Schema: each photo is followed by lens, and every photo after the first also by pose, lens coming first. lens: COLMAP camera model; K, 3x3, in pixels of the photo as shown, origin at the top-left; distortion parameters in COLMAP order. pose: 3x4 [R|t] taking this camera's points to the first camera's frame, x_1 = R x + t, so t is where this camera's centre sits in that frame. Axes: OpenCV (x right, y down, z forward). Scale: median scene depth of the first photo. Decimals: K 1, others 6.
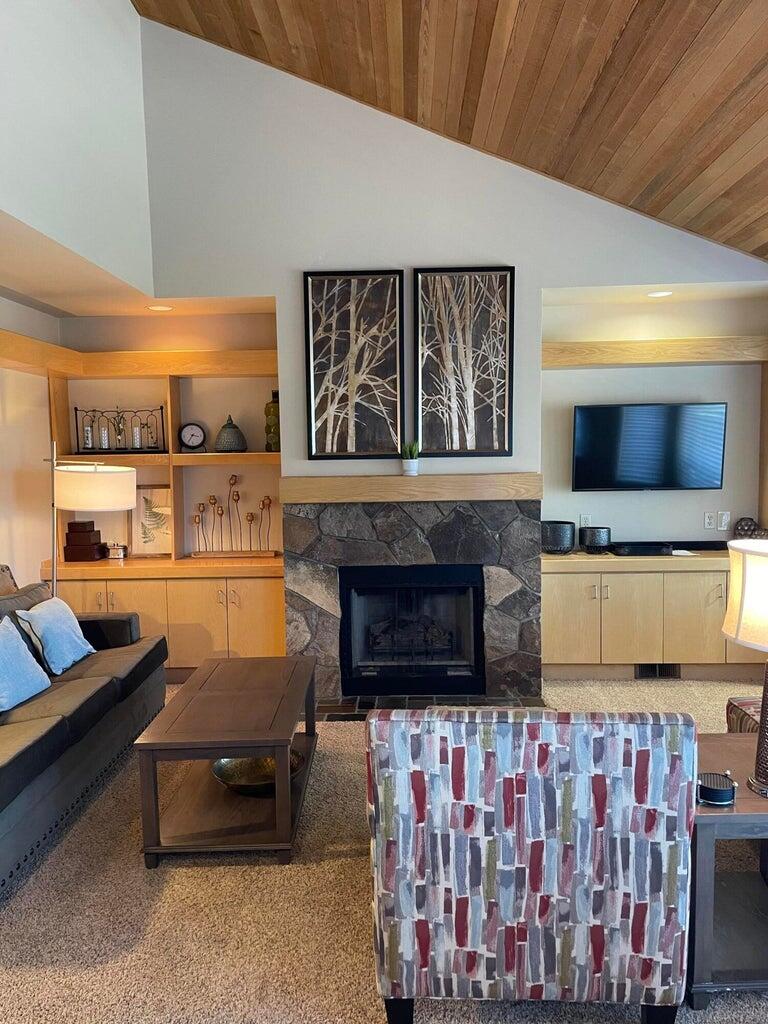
lens RADIAL K [[776.6, 0, 382.8], [0, 776.6, 510.6], [0, 0, 1]] dist [0.090927, -0.119921]
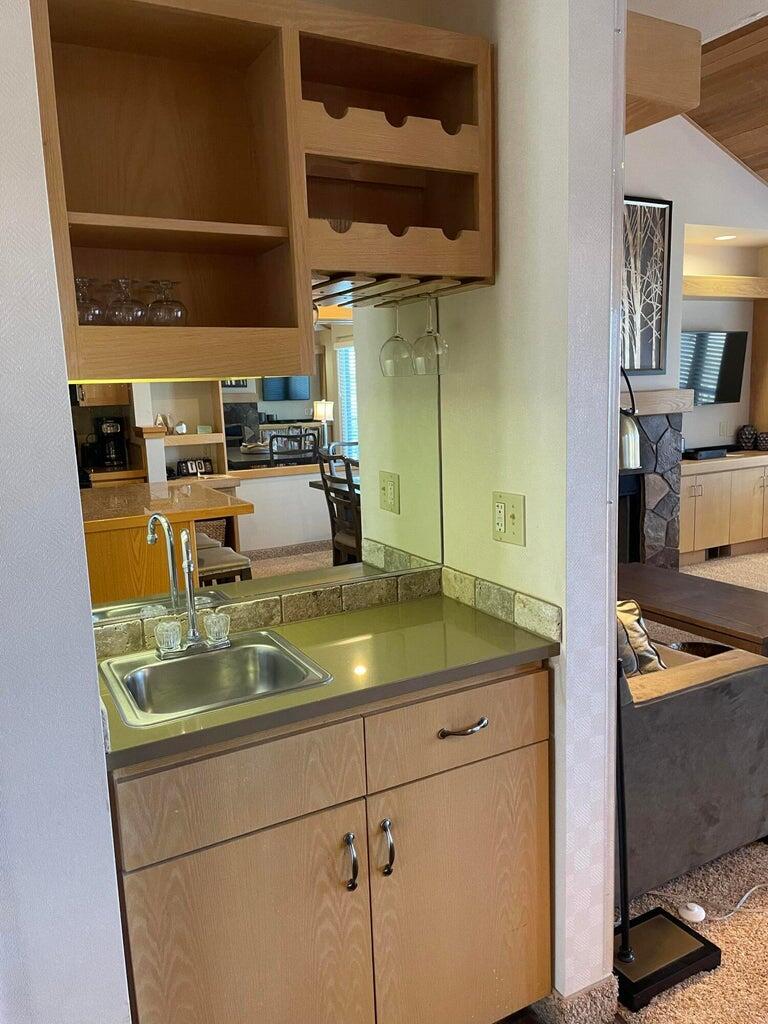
lens RADIAL K [[776.6, 0, 385.9], [0, 776.6, 509.6], [0, 0, 1]] dist [0.090927, -0.119921]
pose [[0.864941, -0.092667, 0.493244, -0.532433], [0.062651, 0.995055, 0.077080, 0.008227], [-0.497947, -0.035767, 0.866469, 0.149537]]
